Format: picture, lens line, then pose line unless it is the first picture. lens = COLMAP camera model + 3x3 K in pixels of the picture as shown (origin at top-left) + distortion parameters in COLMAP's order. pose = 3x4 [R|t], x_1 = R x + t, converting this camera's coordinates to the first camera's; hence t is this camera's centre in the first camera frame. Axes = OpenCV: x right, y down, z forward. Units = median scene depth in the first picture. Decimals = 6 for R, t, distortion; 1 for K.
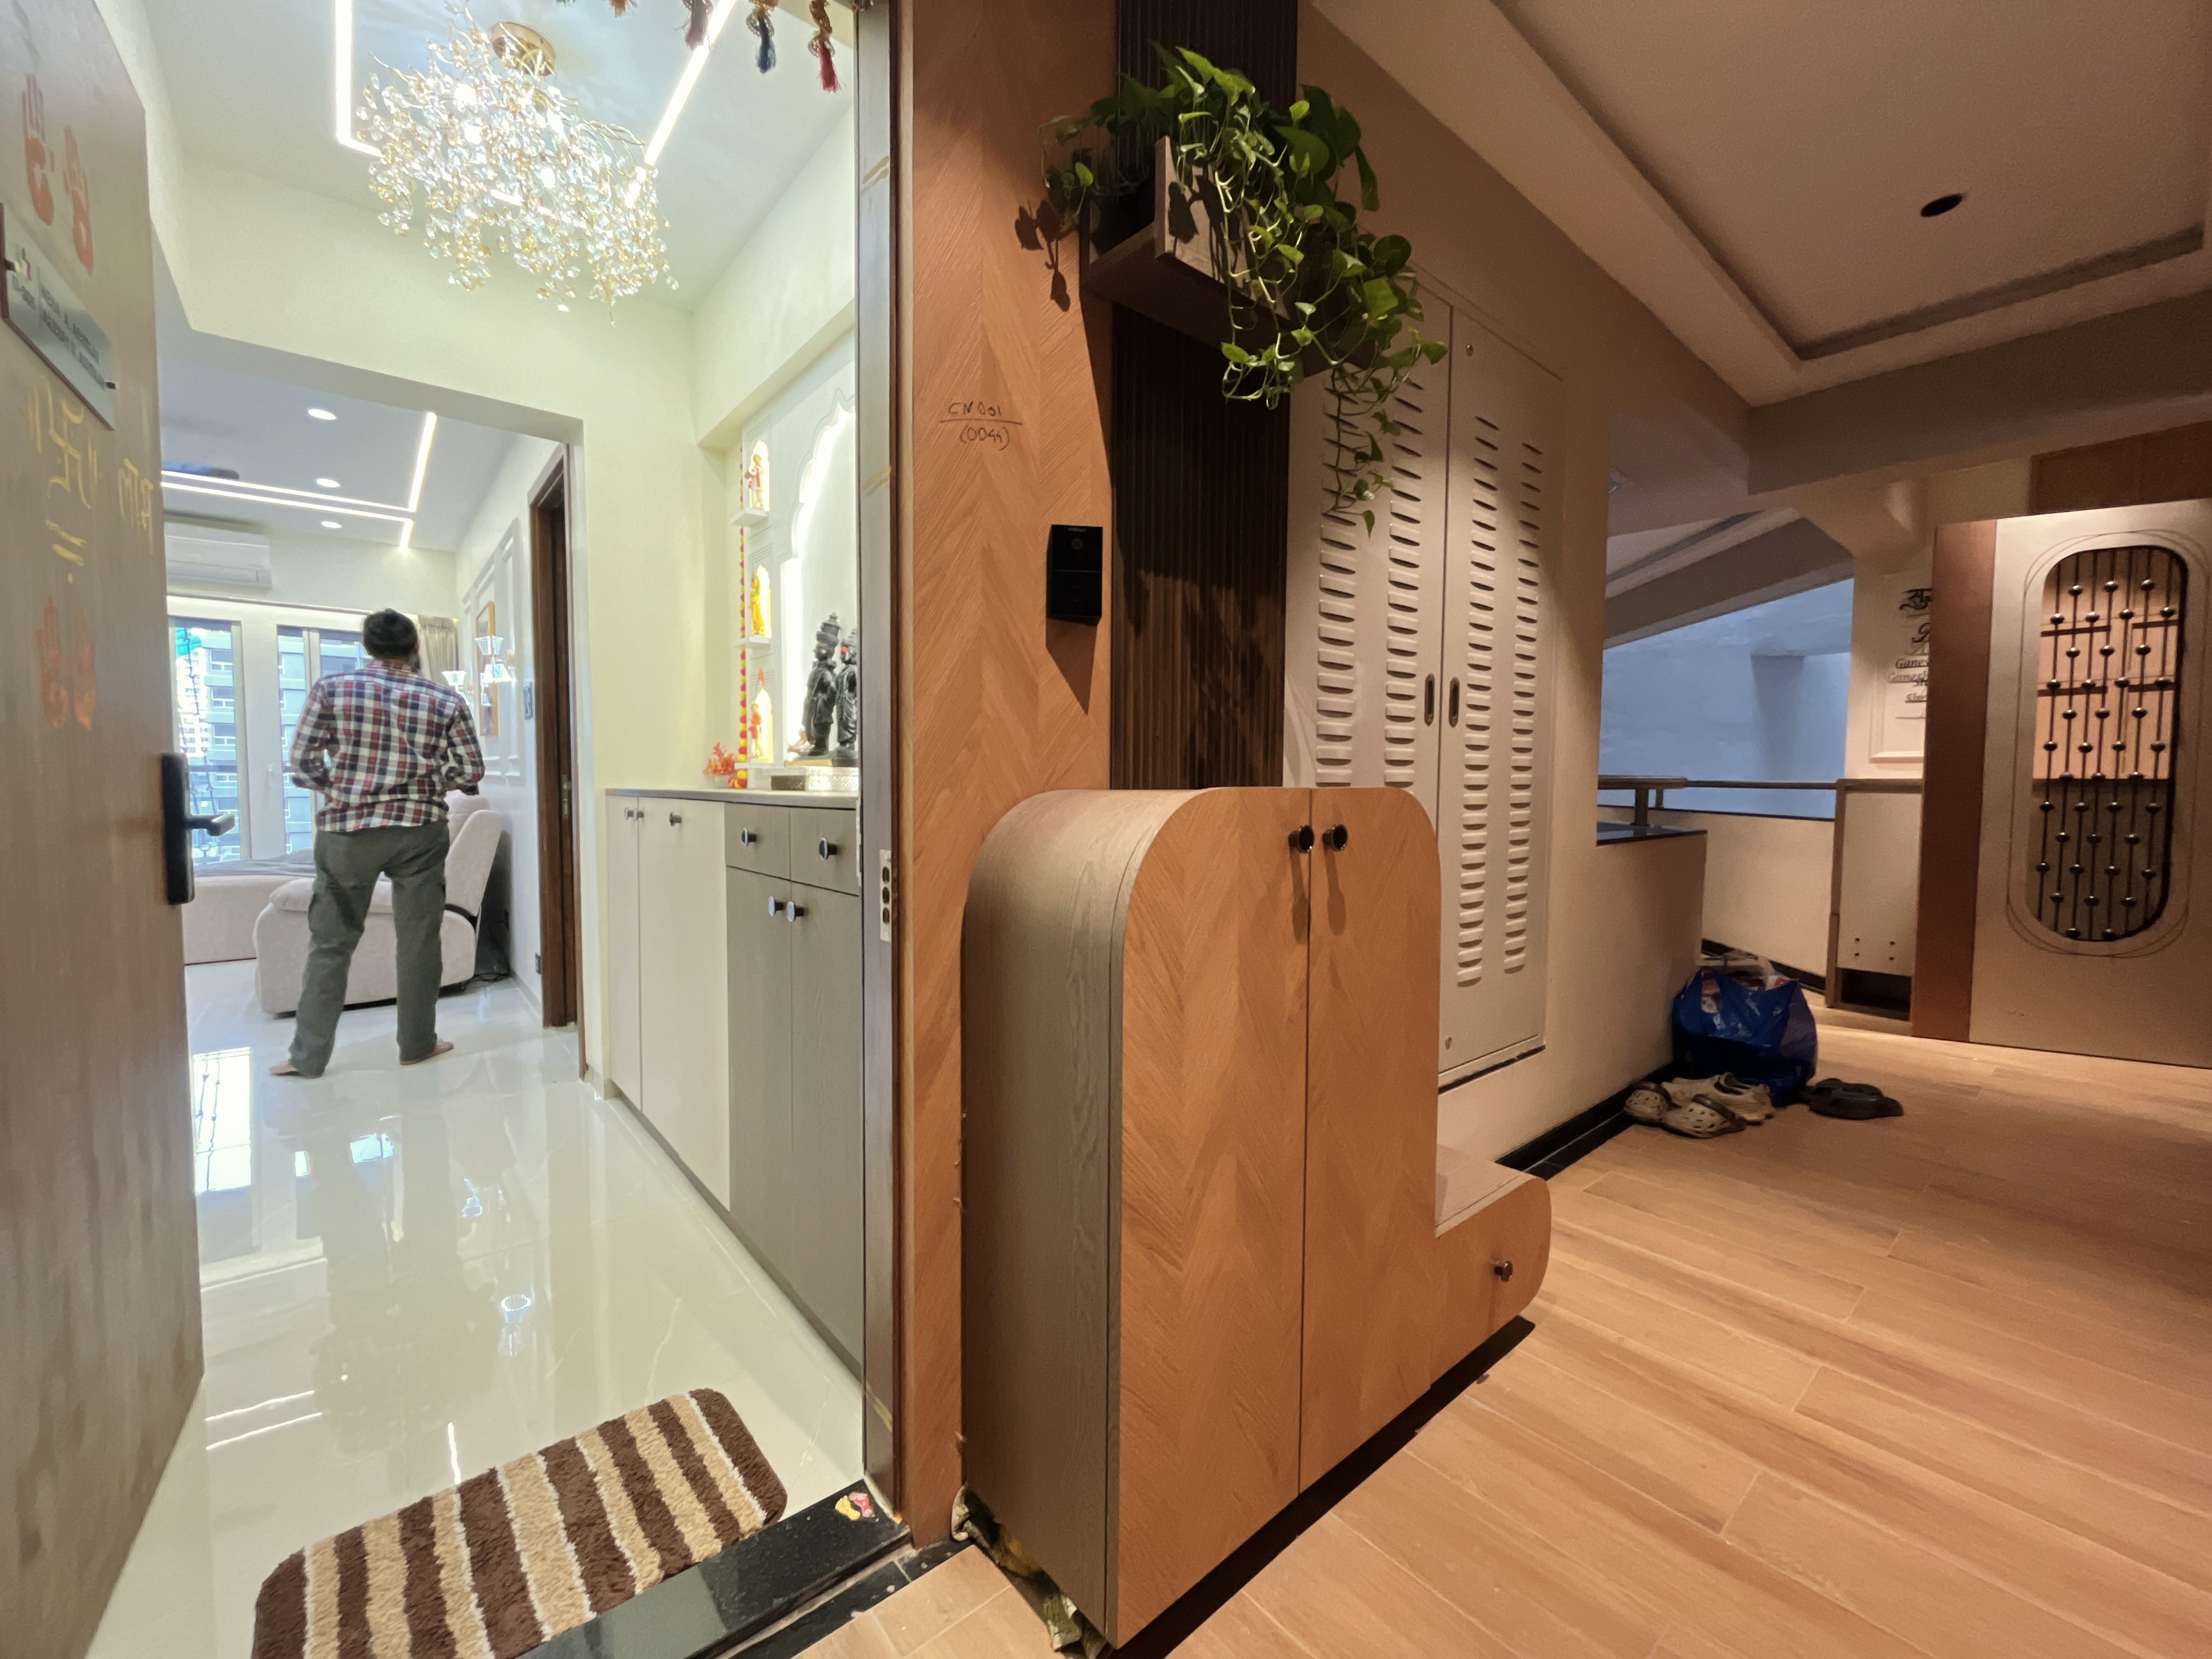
lens RADIAL K [[897.9, 0, 1108.2], [0, 897.9, 824.1], [0, 0, 1]] dist [-0.001192, 0.000081]
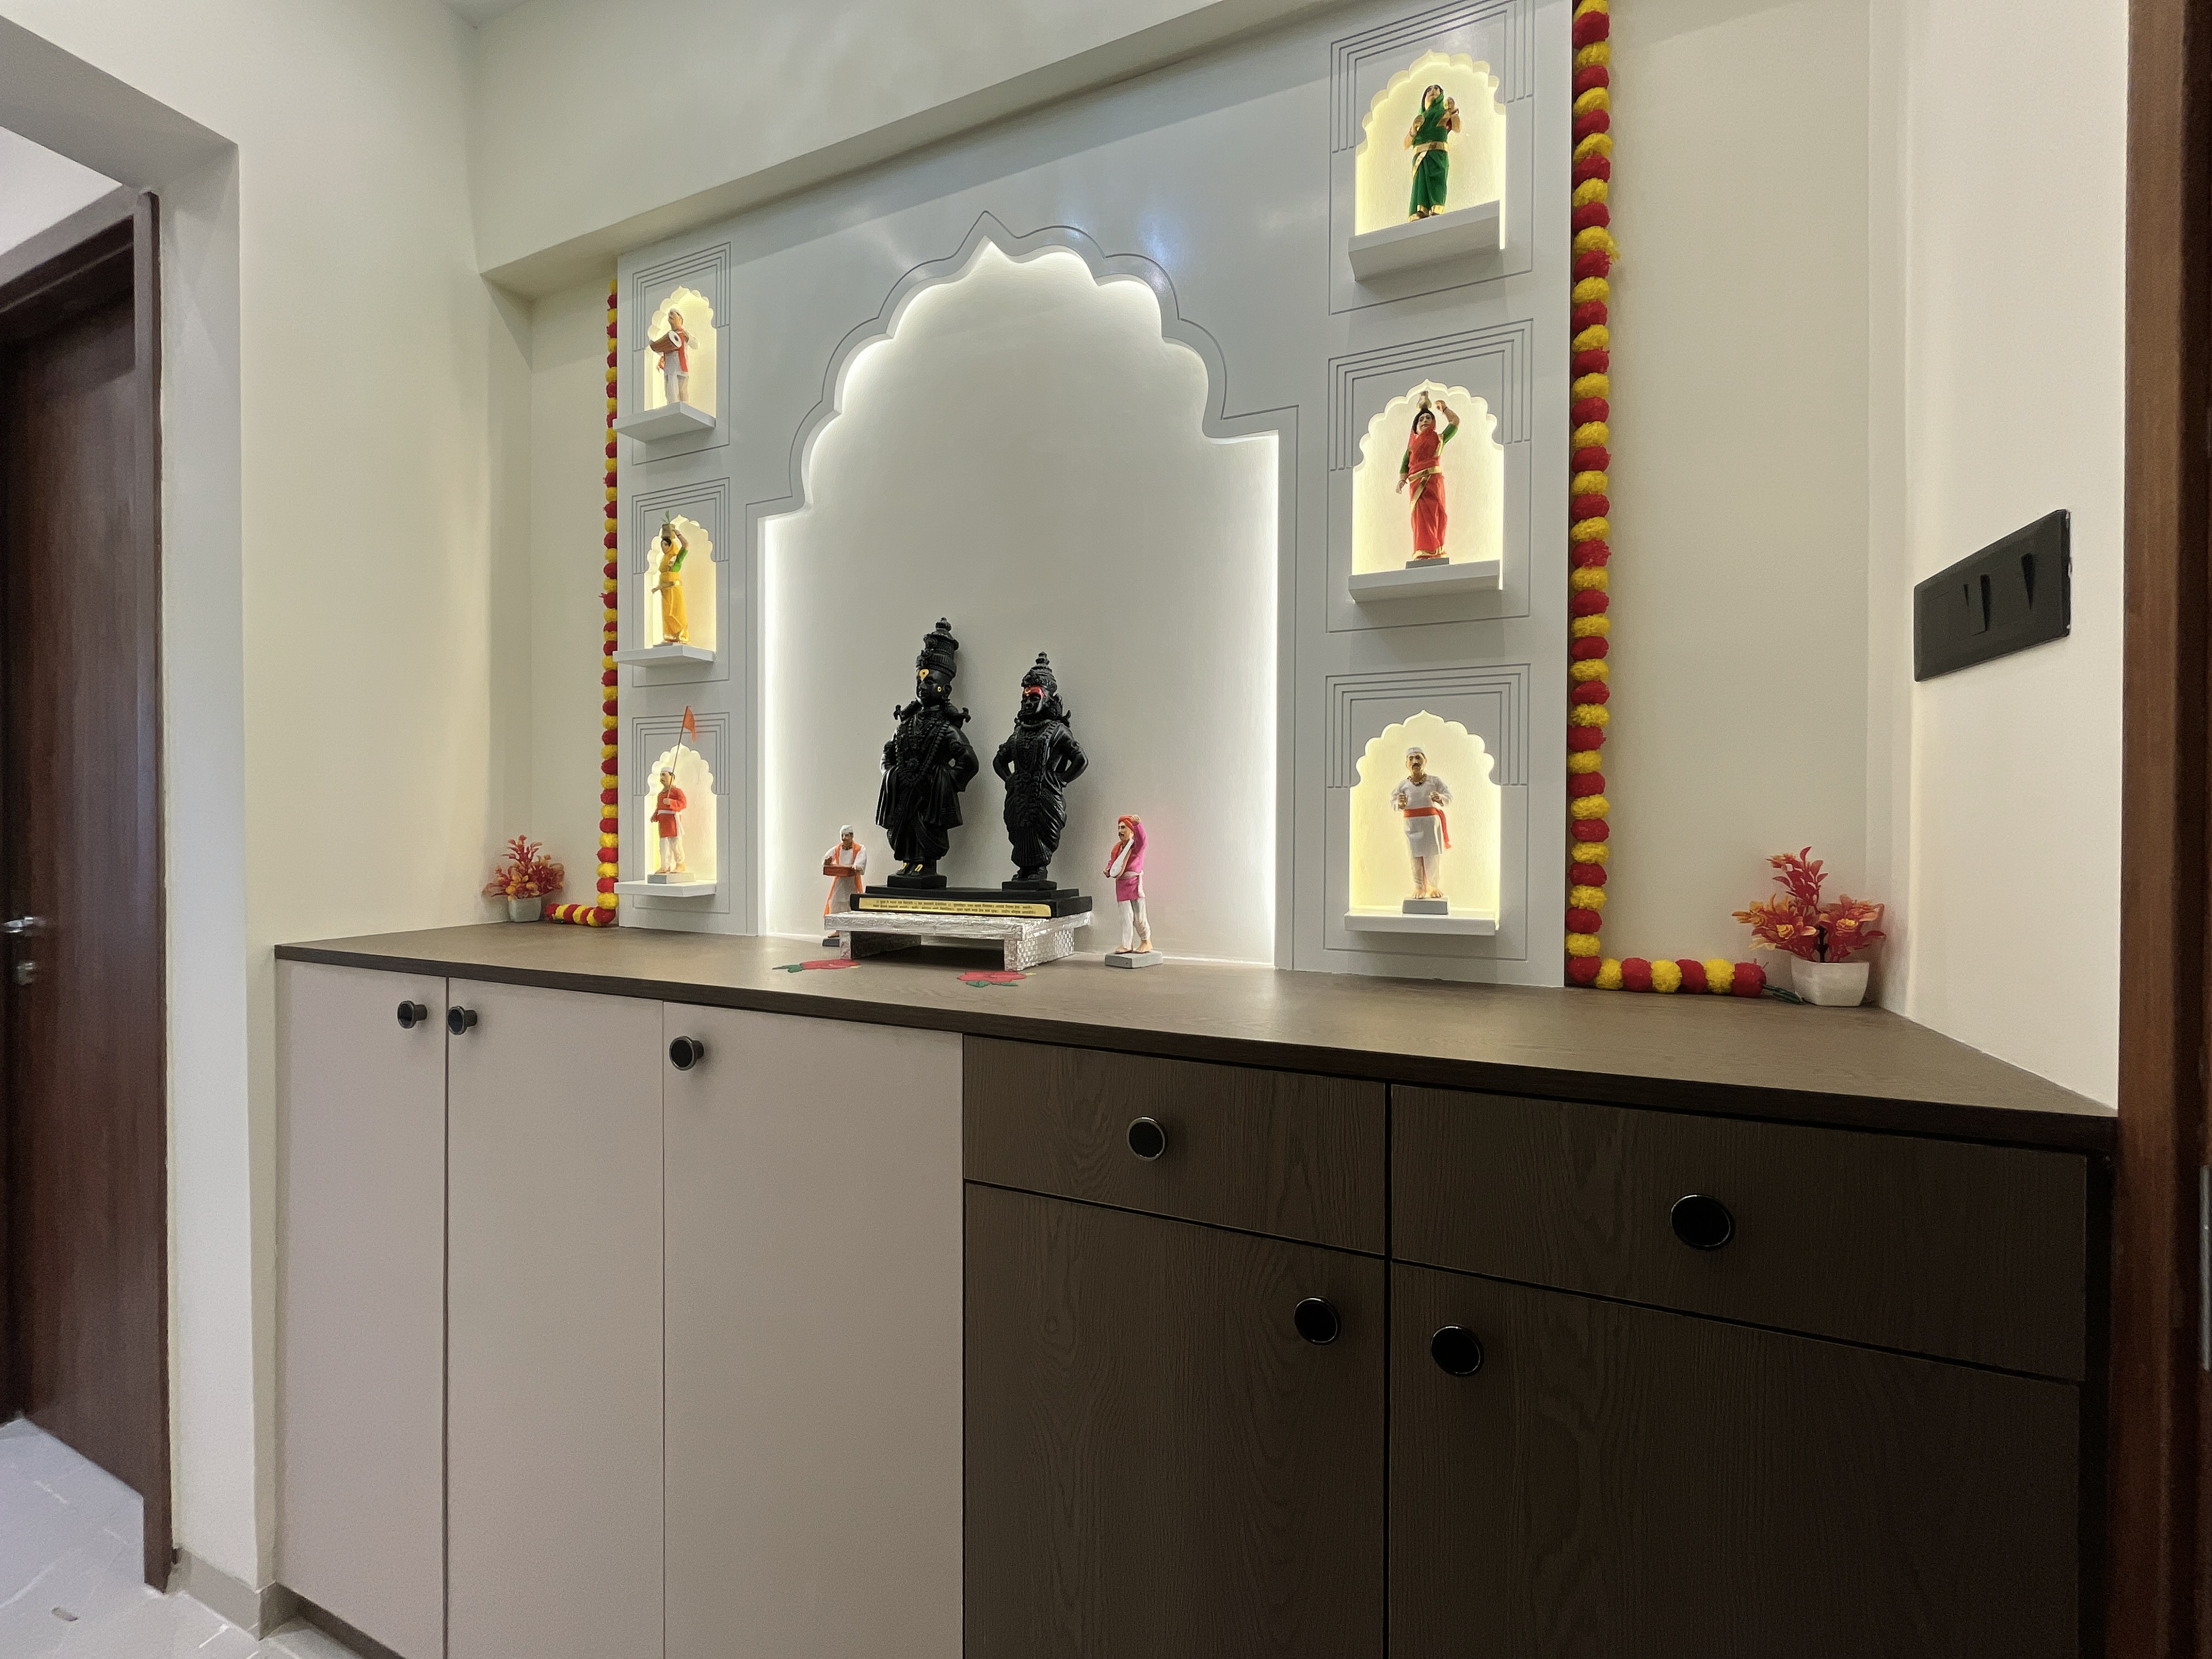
lens RADIAL K [[897.9, 0, 1103.0], [0, 897.9, 827.7], [0, 0, 1]] dist [-0.001192, 0.000081]
pose [[0.897815, -0.007537, 0.440308, -0.396406], [0.027994, 0.998808, -0.039984, -0.072254], [-0.439482, 0.048224, 0.896956, 0.412209]]
